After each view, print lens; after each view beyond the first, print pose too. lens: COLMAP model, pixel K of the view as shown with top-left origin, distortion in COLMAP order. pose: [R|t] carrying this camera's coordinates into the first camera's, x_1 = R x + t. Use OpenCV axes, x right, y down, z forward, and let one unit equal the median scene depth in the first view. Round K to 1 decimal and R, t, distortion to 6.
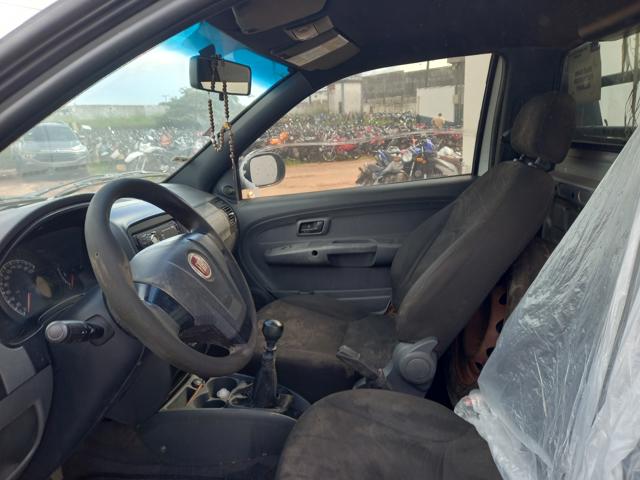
lens RADIAL K [[475.5, 0, 324.2], [0, 475.5, 244.3], [0, 0, 1]] dist [0.009678, 0.002767]
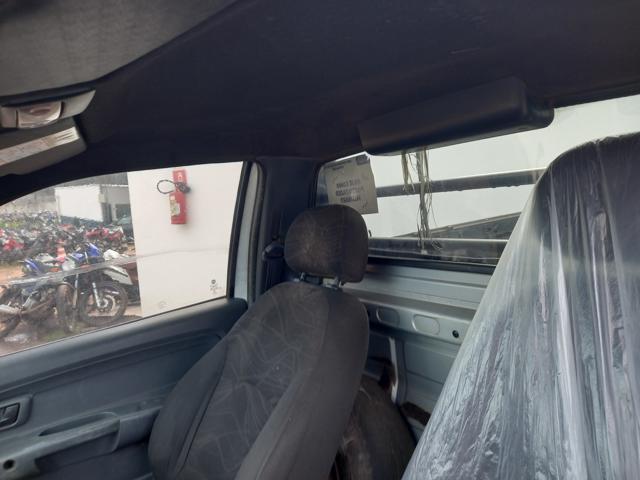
lens RADIAL K [[475.5, 0, 324.2], [0, 475.5, 244.3], [0, 0, 1]] dist [0.009678, 0.002767]
pose [[0.767903, -0.067751, 0.636973, -0.082655], [0.192255, 0.972923, -0.128289, -0.099441], [-0.611034, 0.220975, 0.760136, 0.252650]]
